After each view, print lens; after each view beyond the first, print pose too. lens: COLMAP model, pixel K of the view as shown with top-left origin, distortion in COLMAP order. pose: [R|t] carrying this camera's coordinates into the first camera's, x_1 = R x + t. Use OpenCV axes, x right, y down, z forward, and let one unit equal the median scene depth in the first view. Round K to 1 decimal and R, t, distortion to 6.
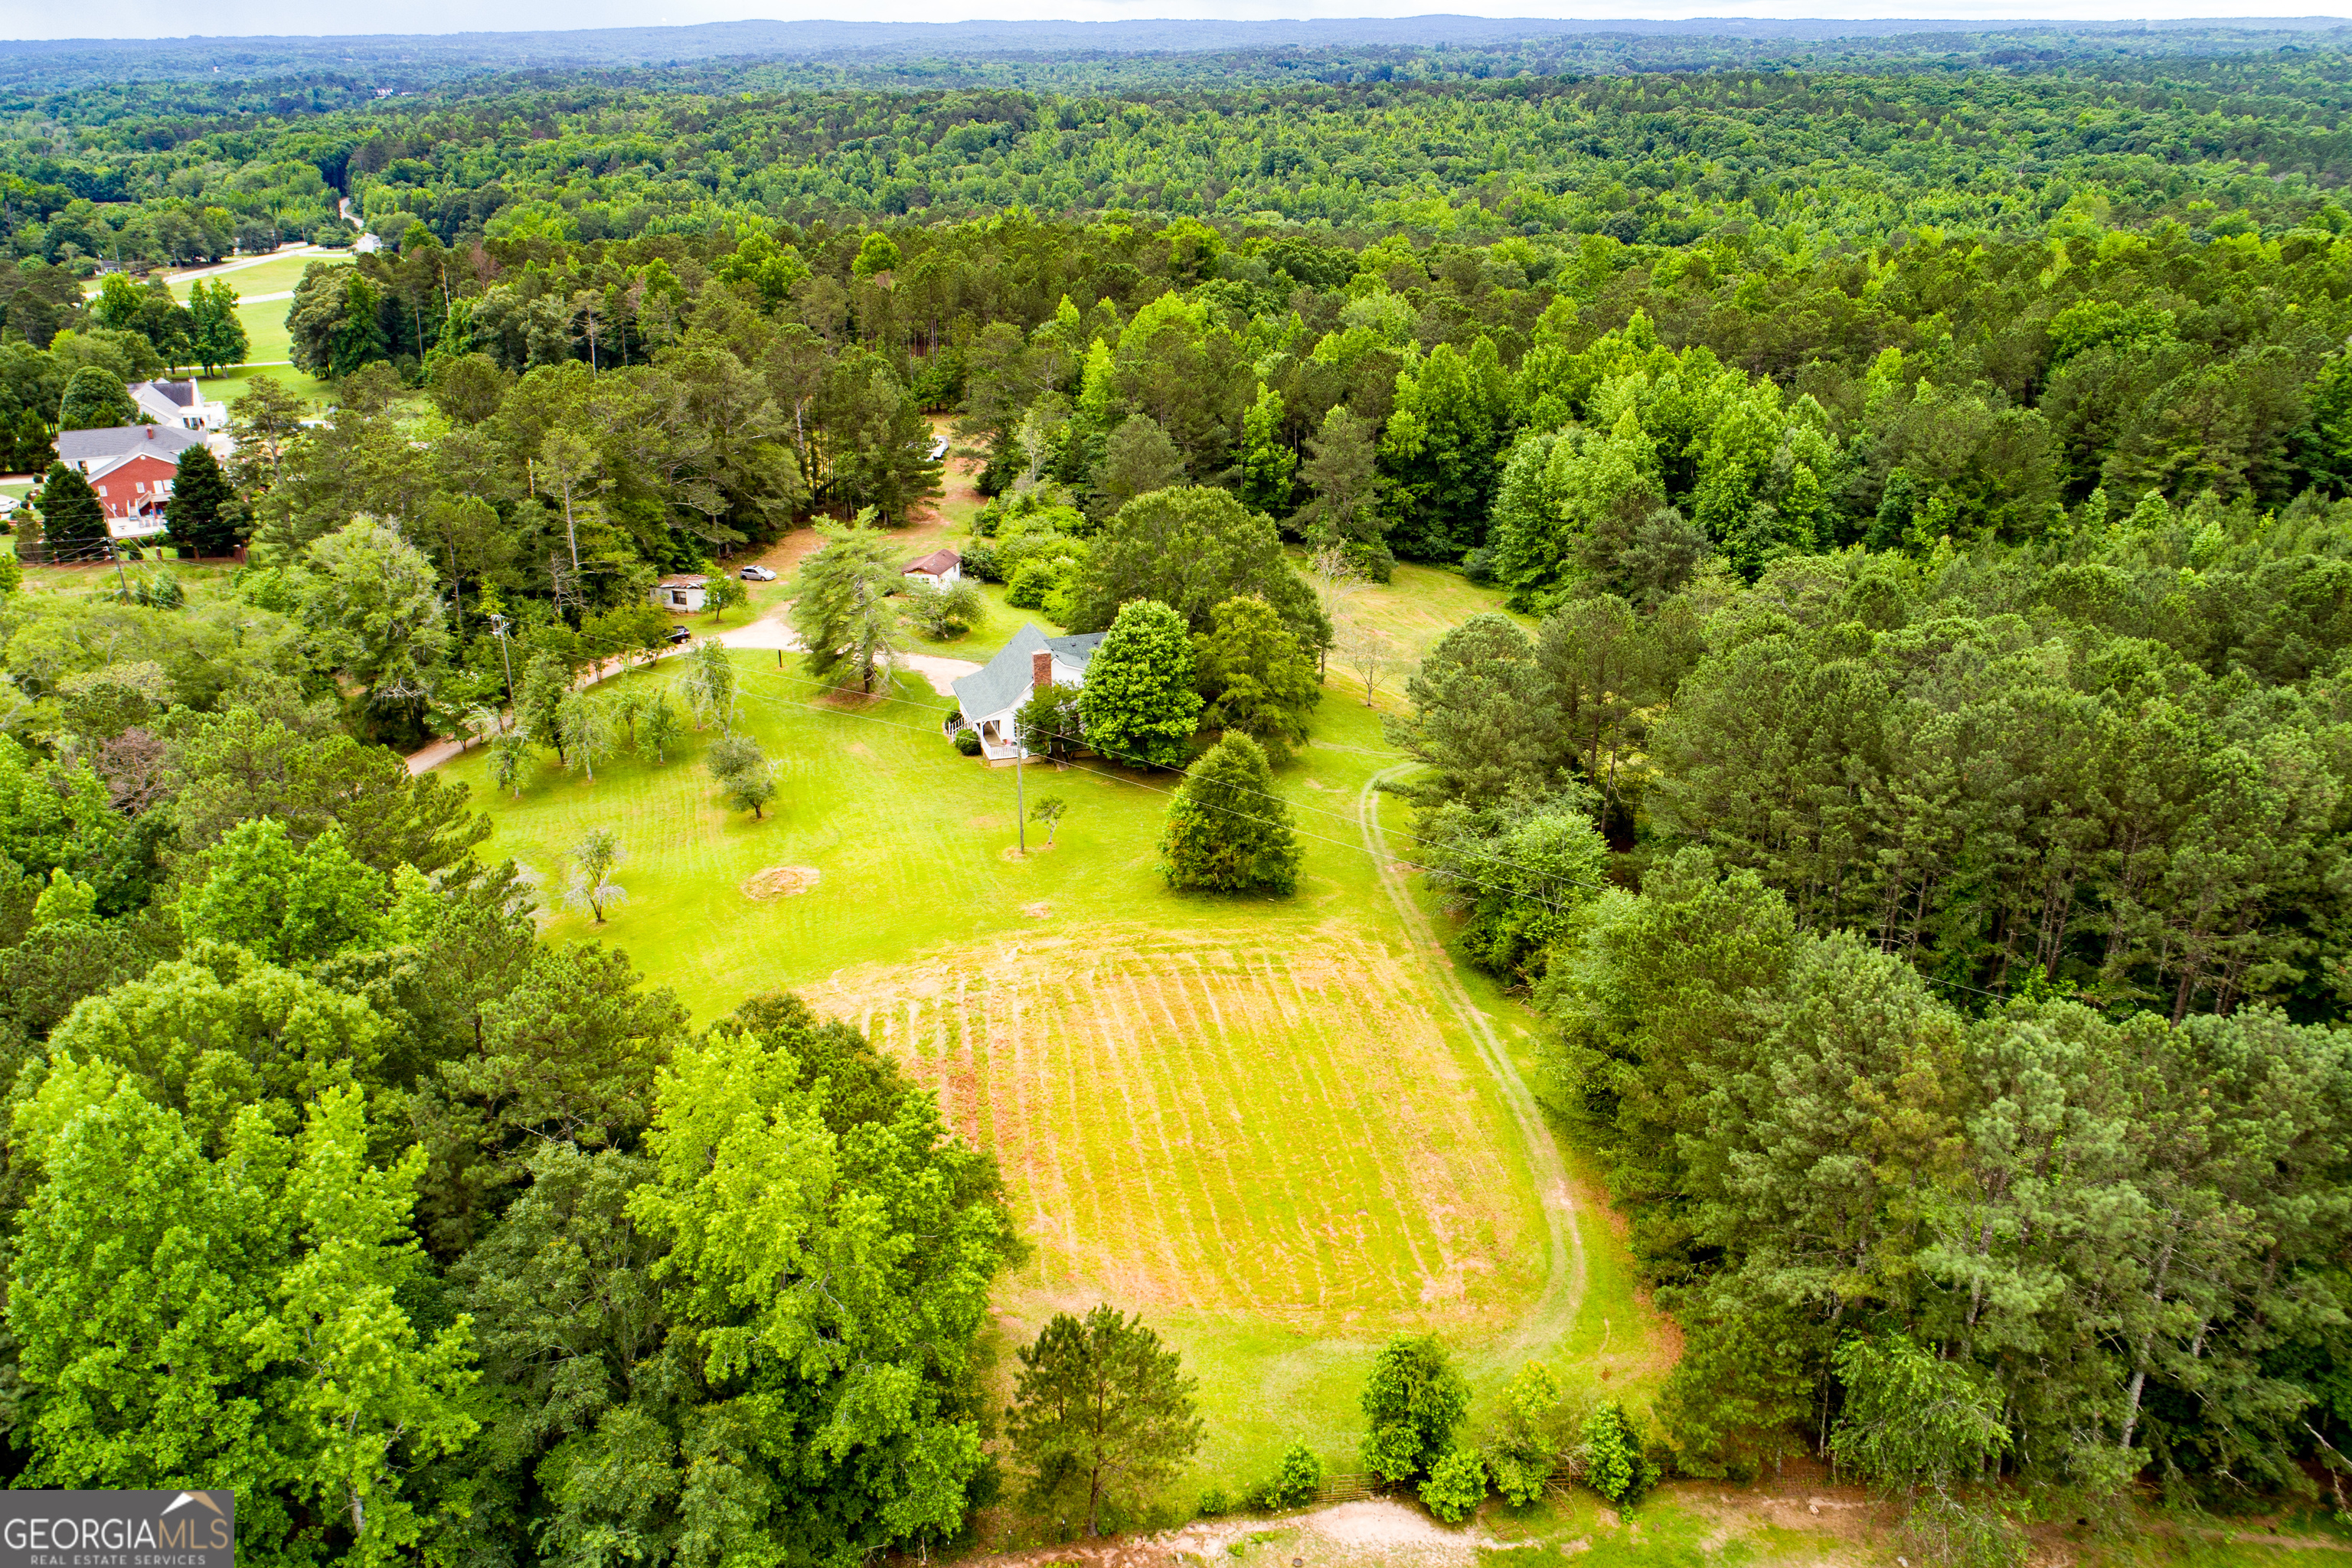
lens RADIAL K [[1828.1, 0, 1176.0], [0, 1828.1, 784.0], [0, 0, 1]] dist [-0.010777, -0.003535]
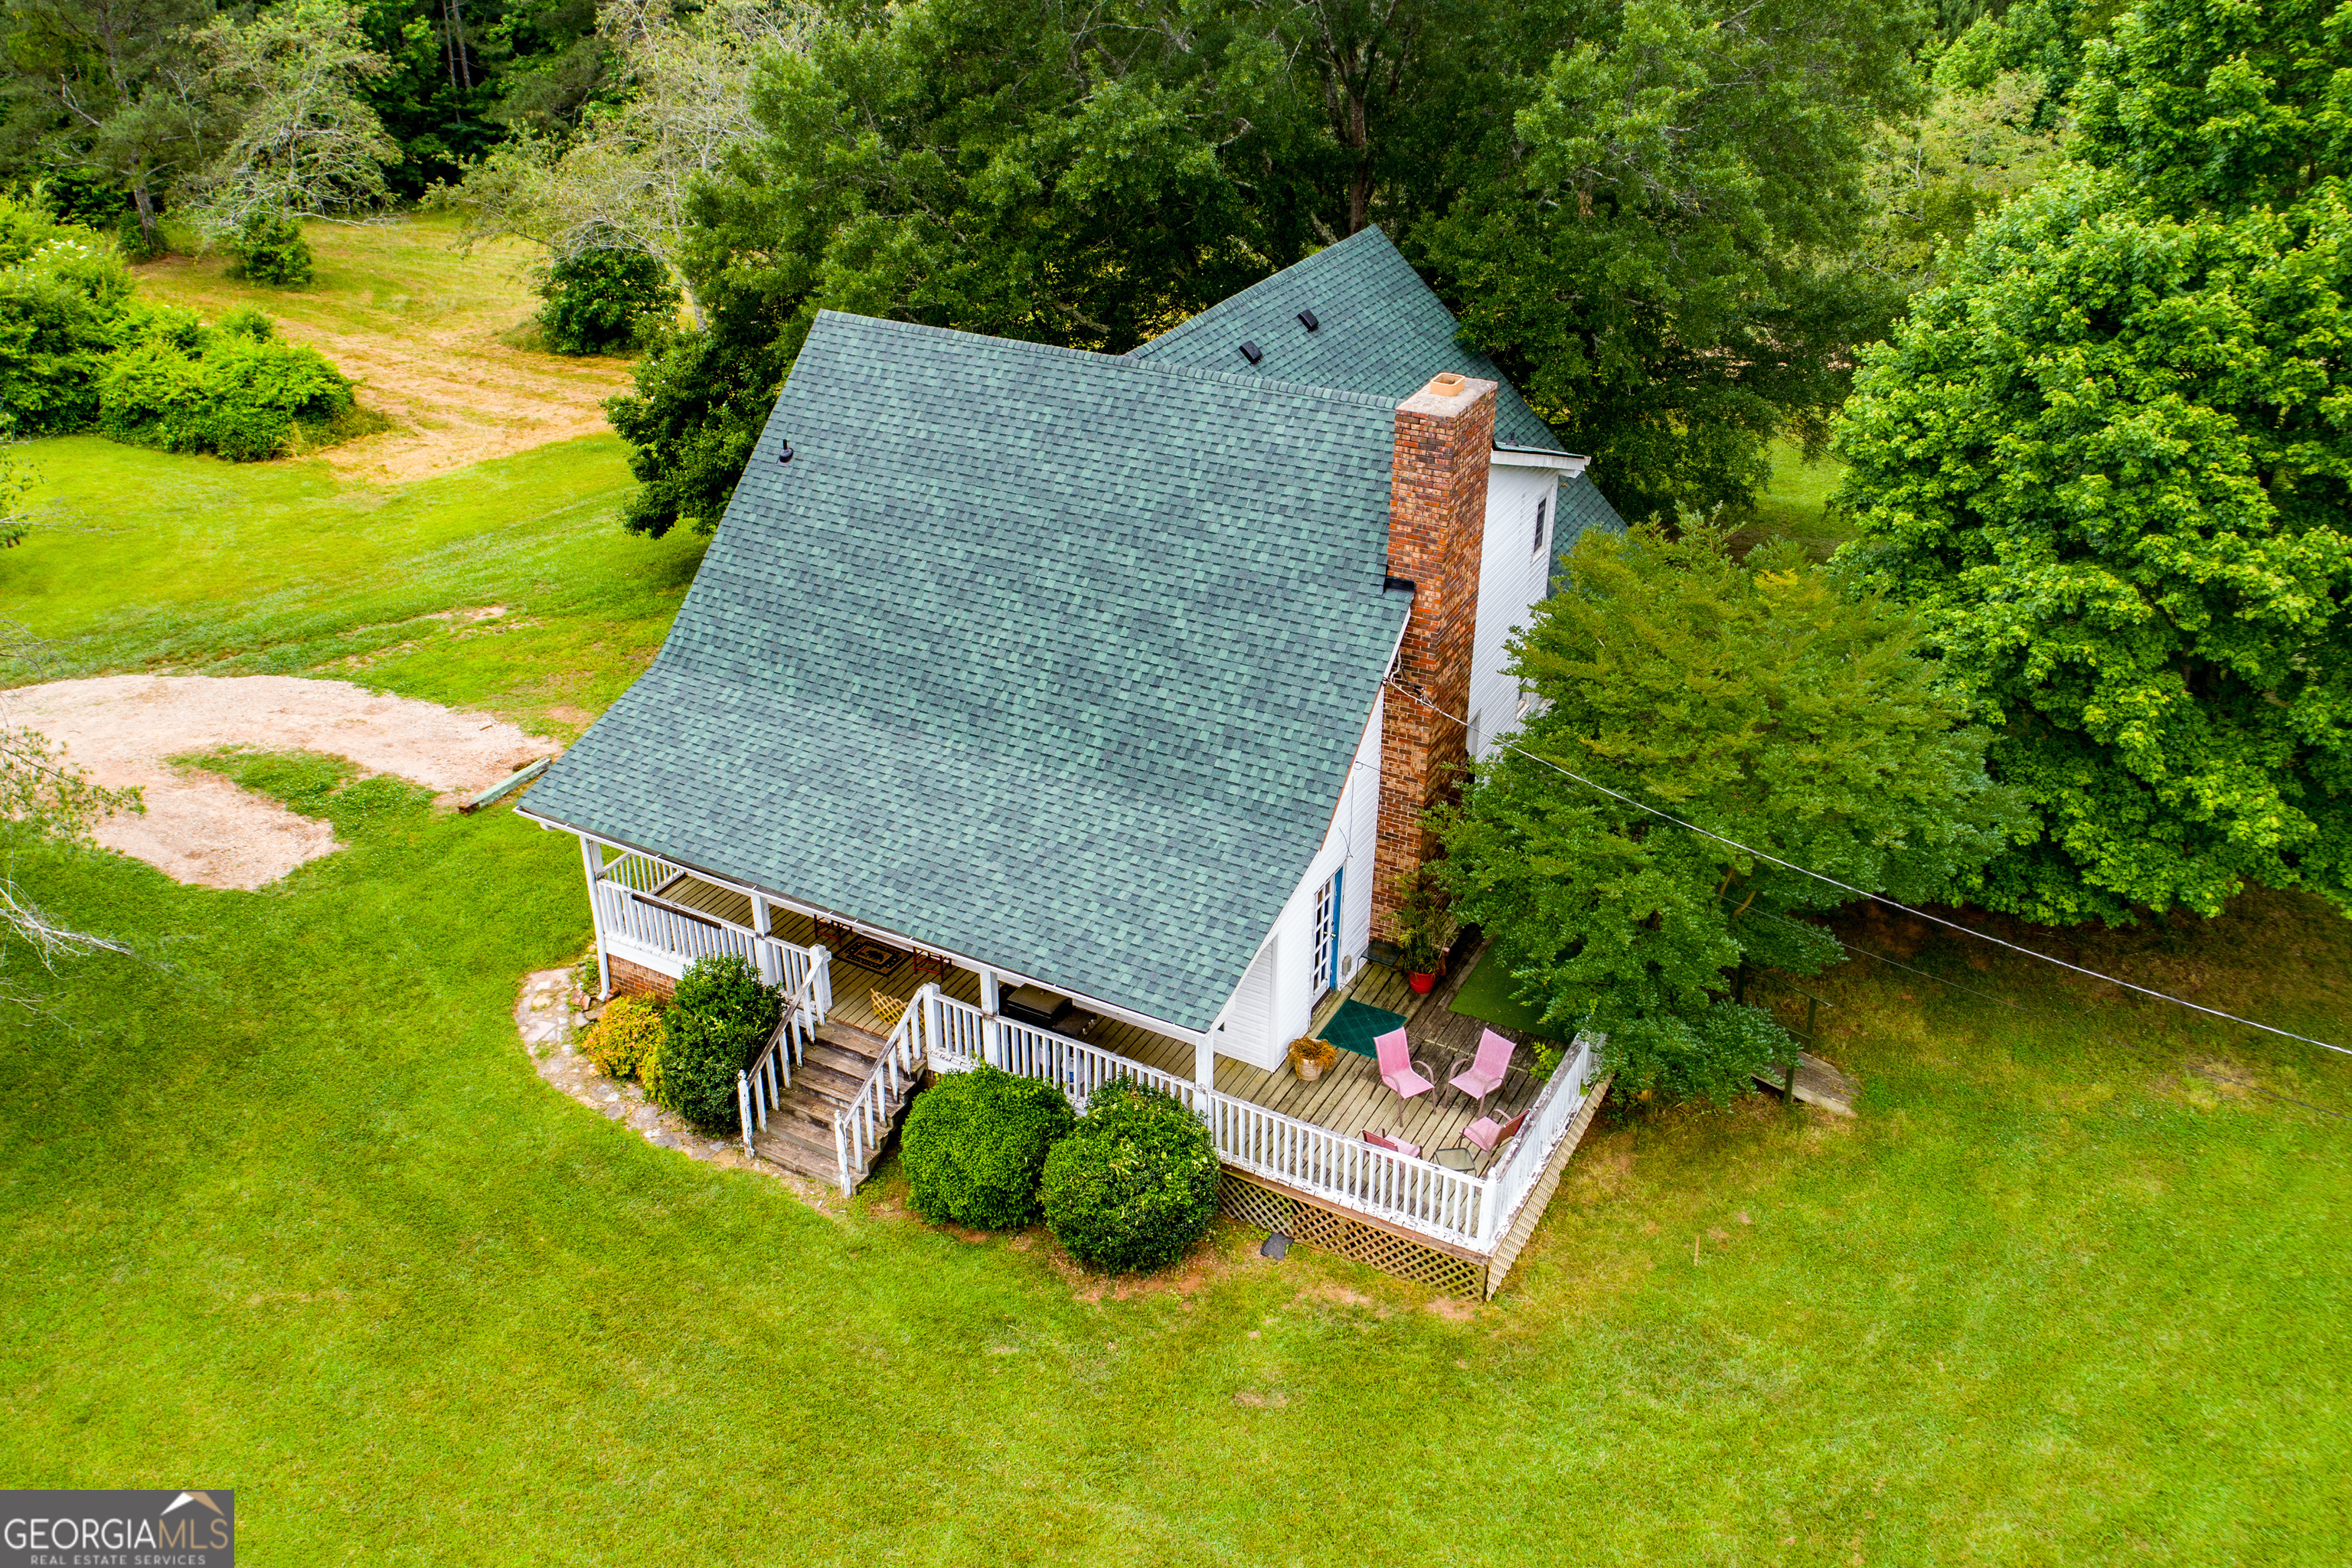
lens RADIAL K [[1828.1, 0, 1176.0], [0, 1828.1, 784.0], [0, 0, 1]] dist [-0.010777, -0.003535]
pose [[0.713633, -0.339871, 0.612549, -0.149003], [0.263816, 0.940433, 0.214446, -0.063509], [-0.648945, 0.008564, 0.760787, 0.715609]]
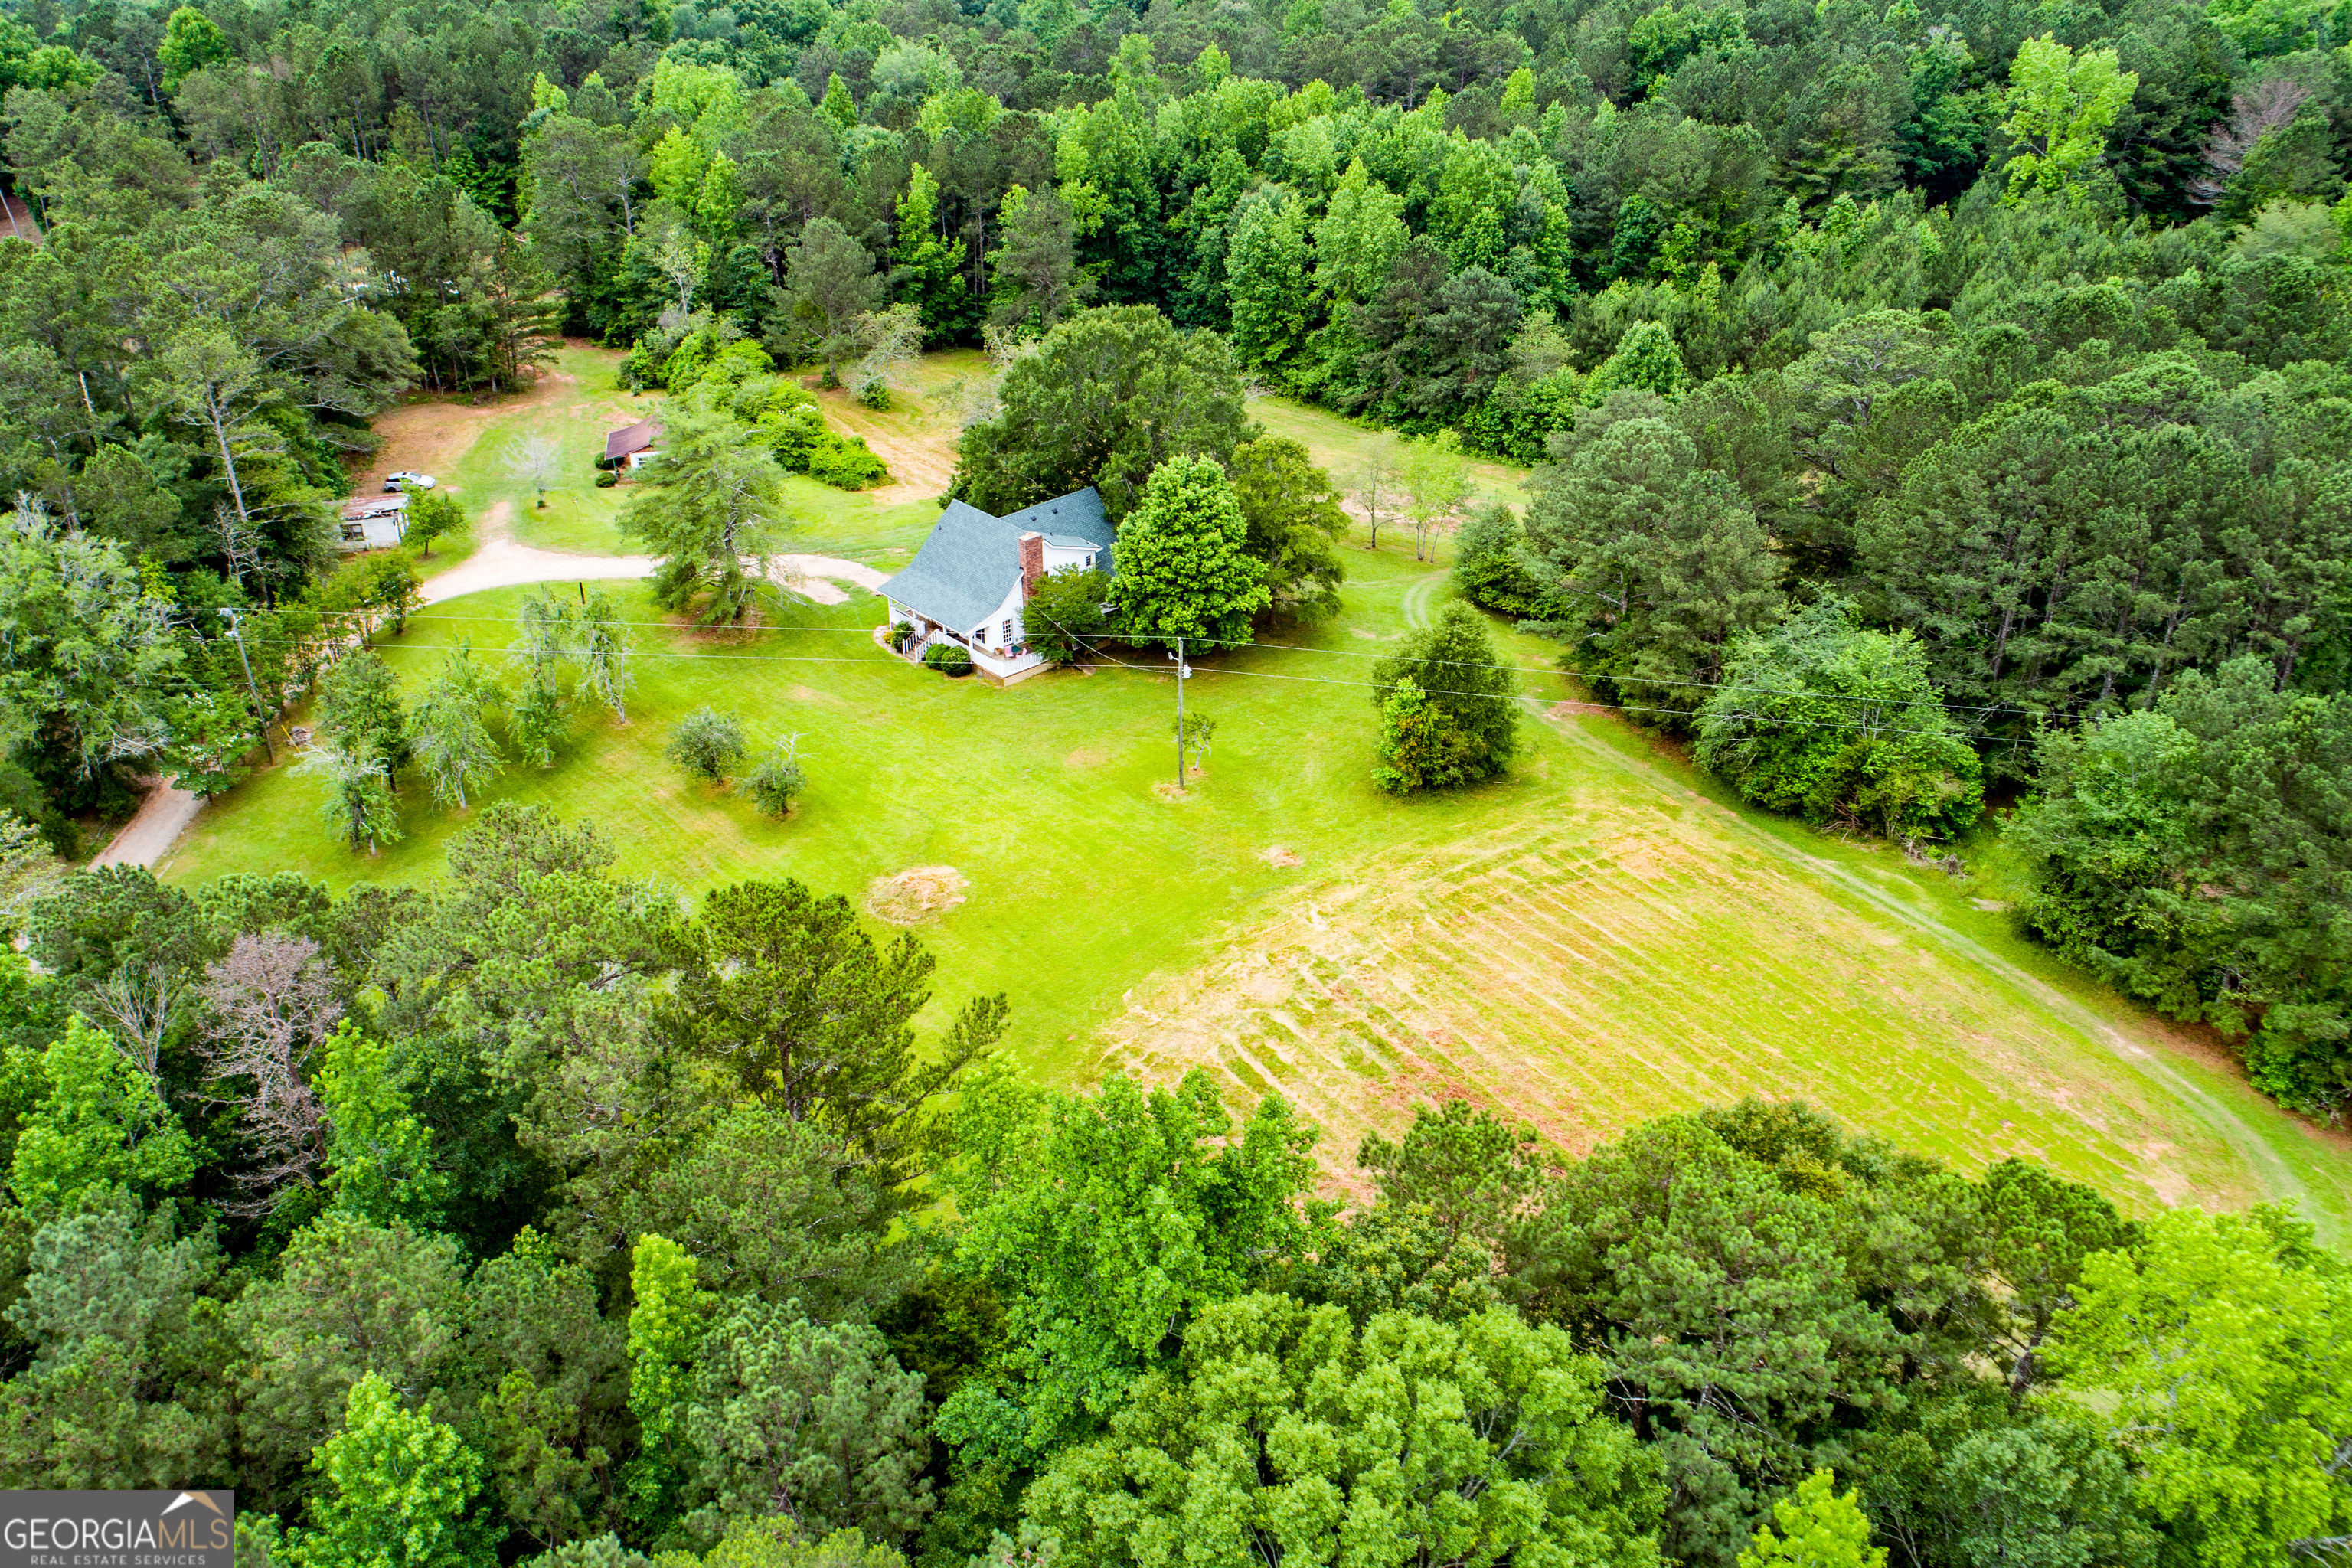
lens RADIAL K [[1828.1, 0, 1176.0], [0, 1828.1, 784.0], [0, 0, 1]] dist [-0.010777, -0.003535]
pose [[0.901036, -0.218669, 0.374590, -0.274520], [0.166507, 0.971830, 0.166796, -0.071271], [-0.400511, -0.087918, 0.912064, 0.172052]]
